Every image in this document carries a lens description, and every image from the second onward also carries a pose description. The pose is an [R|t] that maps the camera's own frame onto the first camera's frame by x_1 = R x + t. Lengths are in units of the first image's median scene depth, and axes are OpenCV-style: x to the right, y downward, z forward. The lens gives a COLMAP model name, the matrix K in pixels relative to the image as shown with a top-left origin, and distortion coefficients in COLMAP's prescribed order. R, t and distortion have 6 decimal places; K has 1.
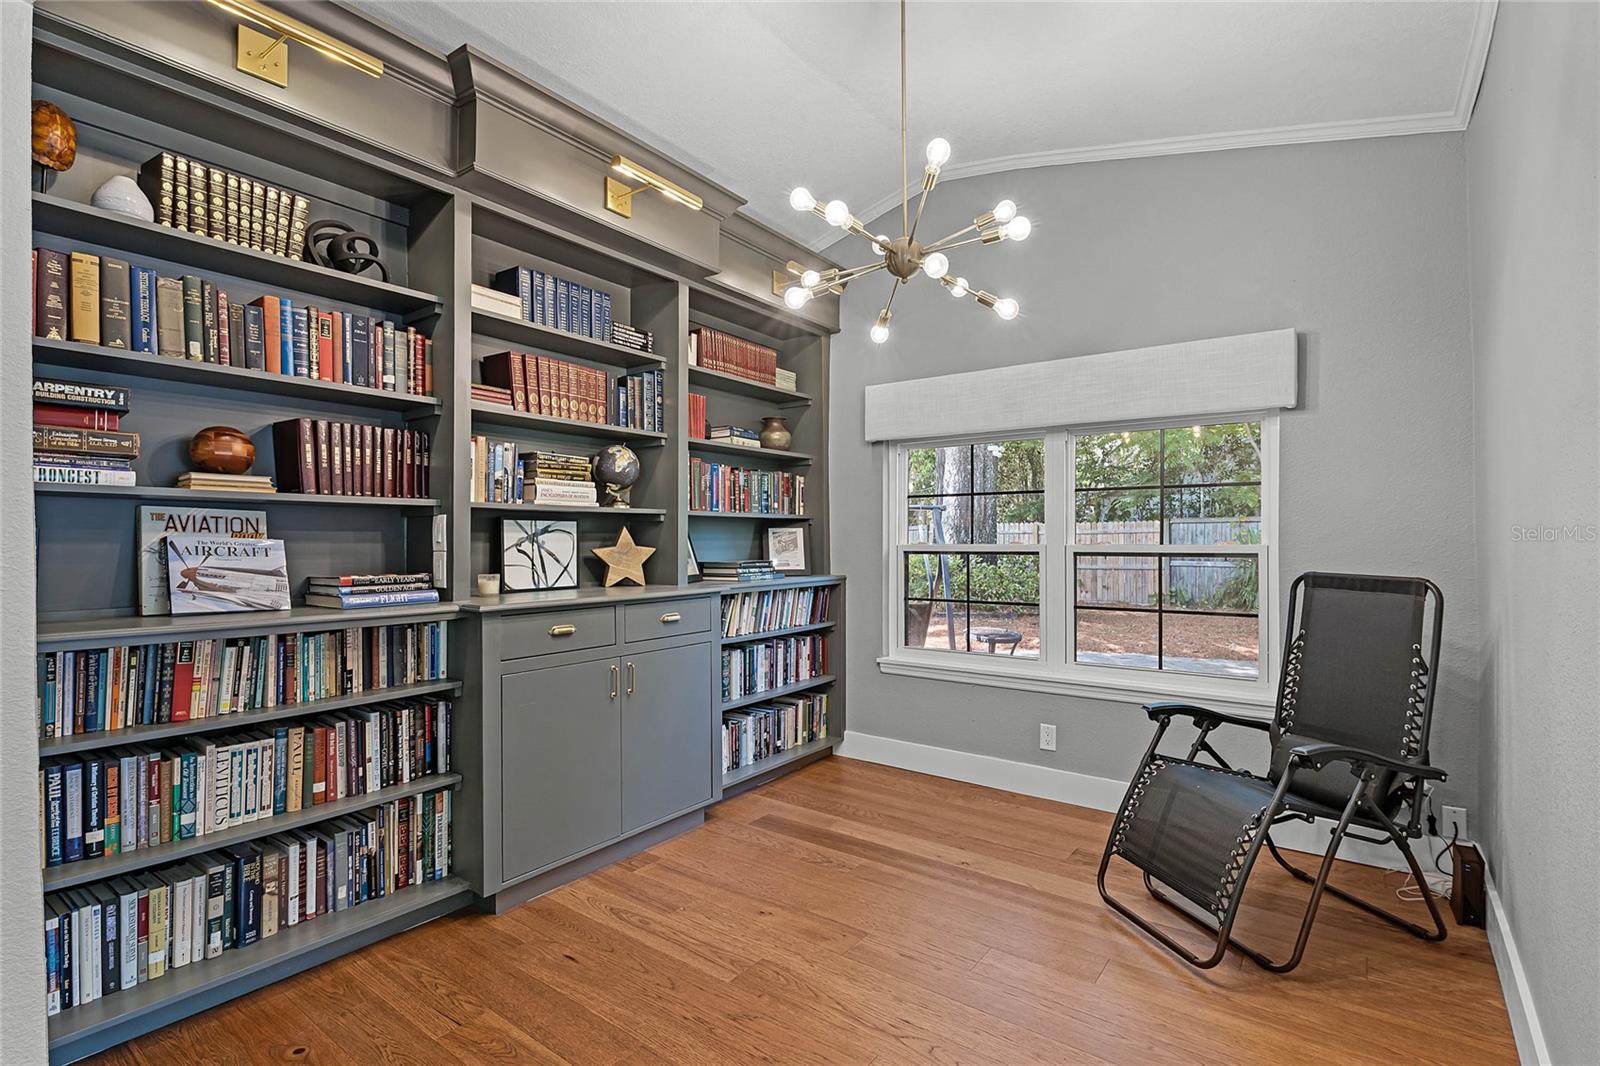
lens RADIAL K [[753.7, 0, 802.5], [0, 753.7, 539.1], [0, 0, 1]] dist [0.000226, -0.000368]
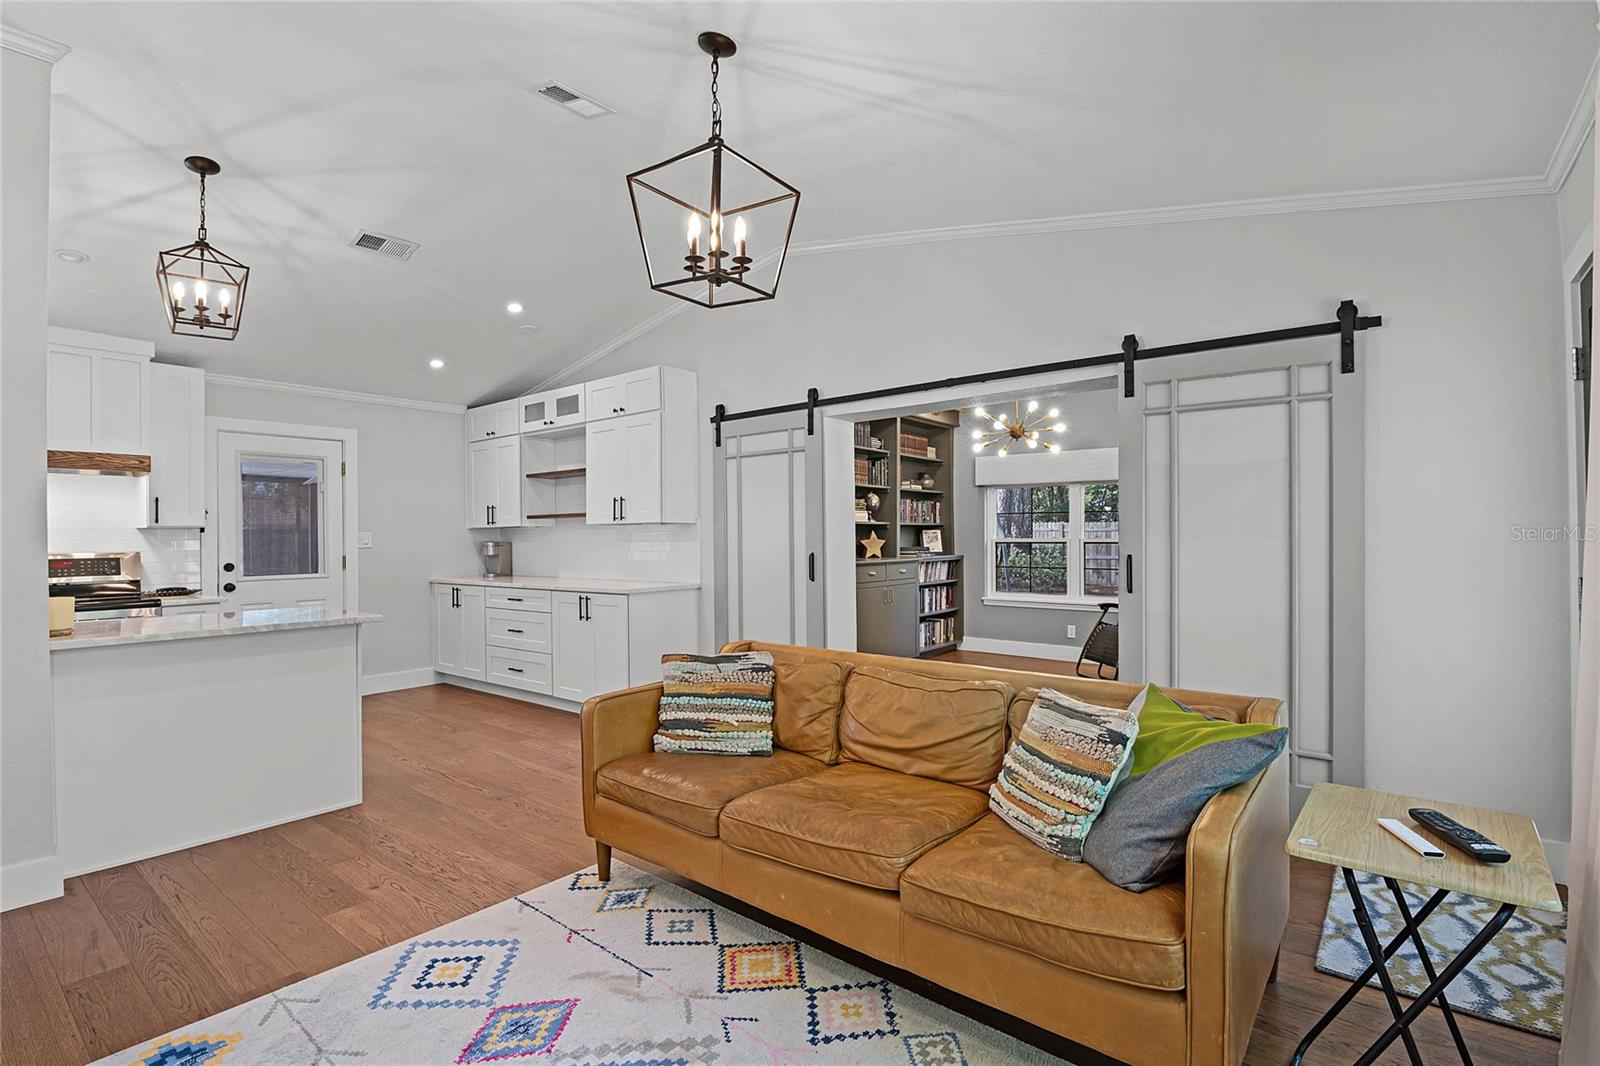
lens RADIAL K [[753.7, 0, 800.1], [0, 753.7, 535.2], [0, 0, 1]] dist [0.000226, -0.000368]
pose [[0.999518, -0.005461, -0.030564, -0.309450], [0.005439, 0.999985, -0.000808, -0.001880], [0.030568, 0.000641, 0.999532, -0.953210]]
